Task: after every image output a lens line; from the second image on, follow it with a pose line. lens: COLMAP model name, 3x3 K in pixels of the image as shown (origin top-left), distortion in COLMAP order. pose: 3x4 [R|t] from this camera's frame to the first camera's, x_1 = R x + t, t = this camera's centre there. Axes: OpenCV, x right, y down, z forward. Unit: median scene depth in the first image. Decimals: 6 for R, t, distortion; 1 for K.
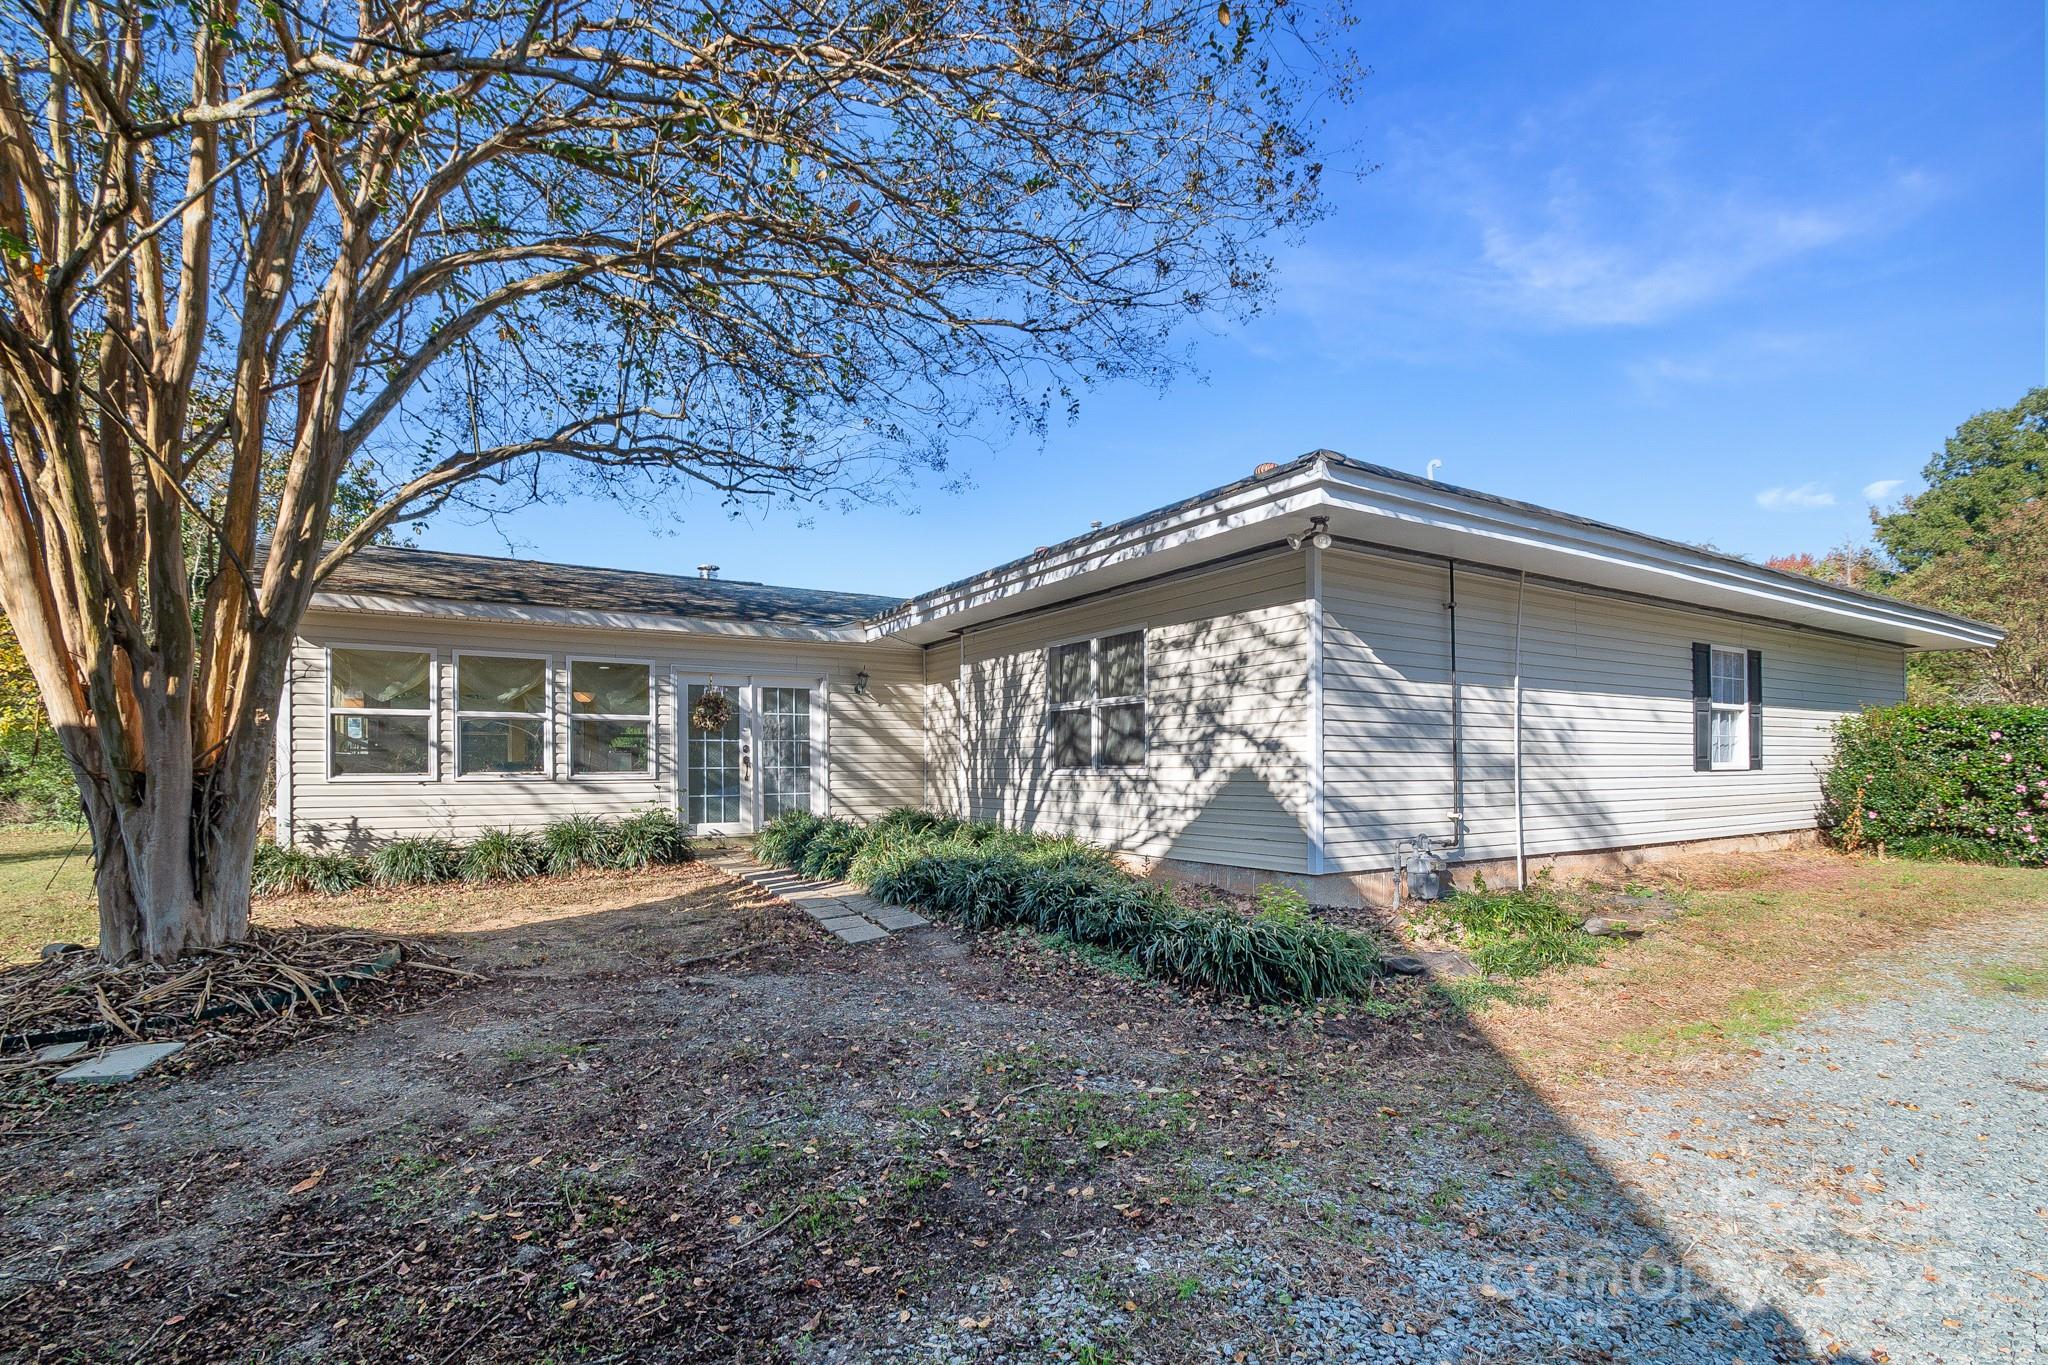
lens RADIAL K [[933.3, 0, 1036.7], [0, 933.3, 655.7], [0, 0, 1]] dist [0.012488, -0.008041]
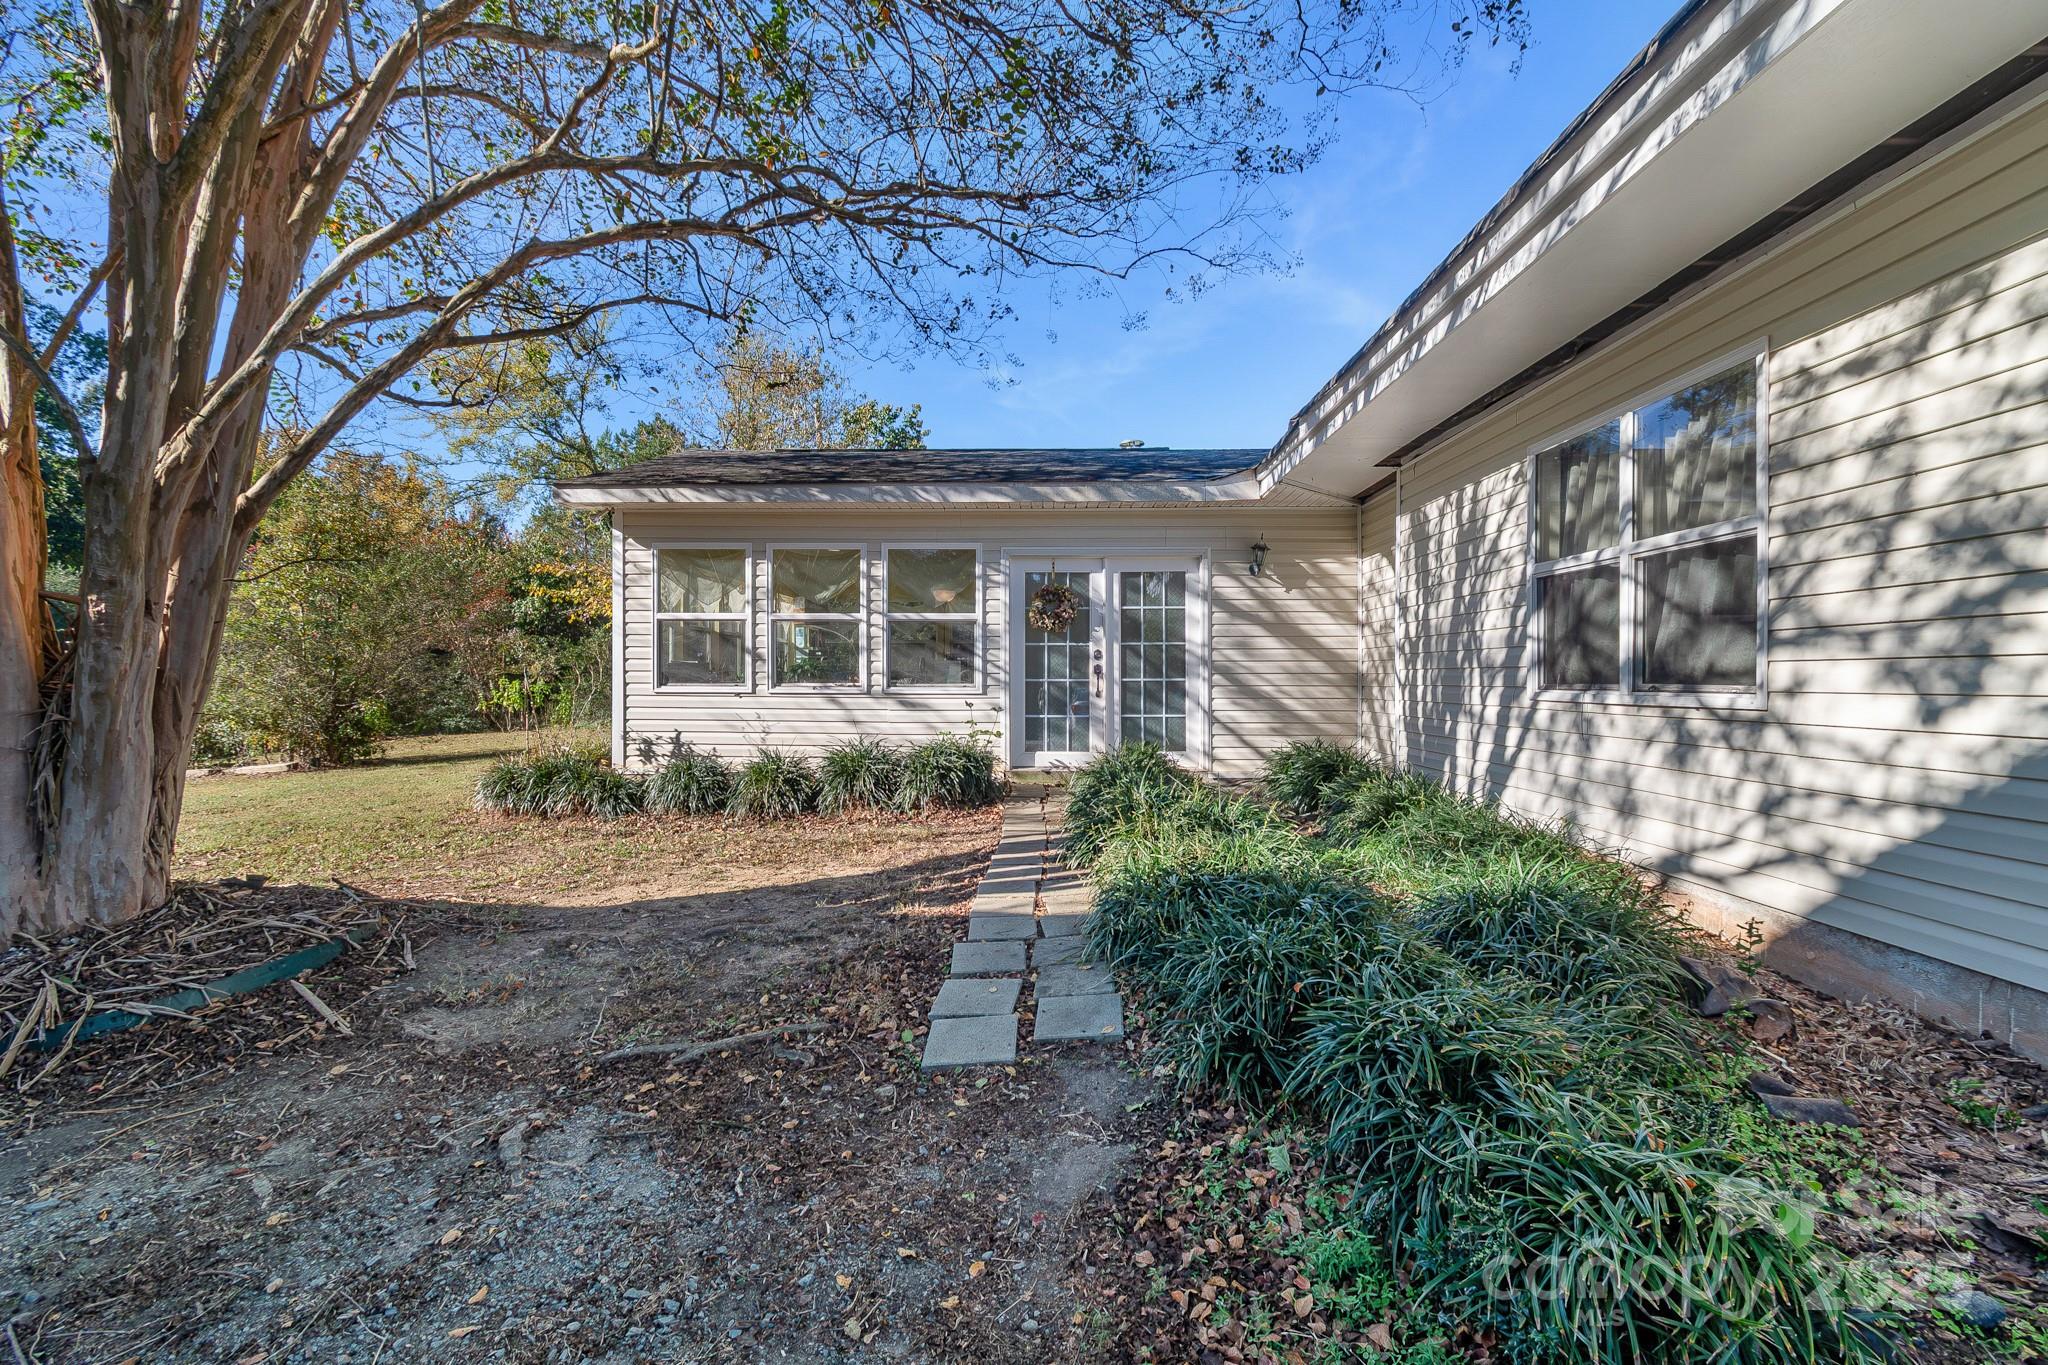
lens RADIAL K [[933.3, 0, 1036.7], [0, 933.3, 655.7], [0, 0, 1]] dist [0.012488, -0.008041]
pose [[0.841605, -0.006835, -0.540051, 0.061100], [0.059583, 0.994992, 0.080260, 0.044203], [0.536798, -0.099725, 0.837797, 0.407210]]
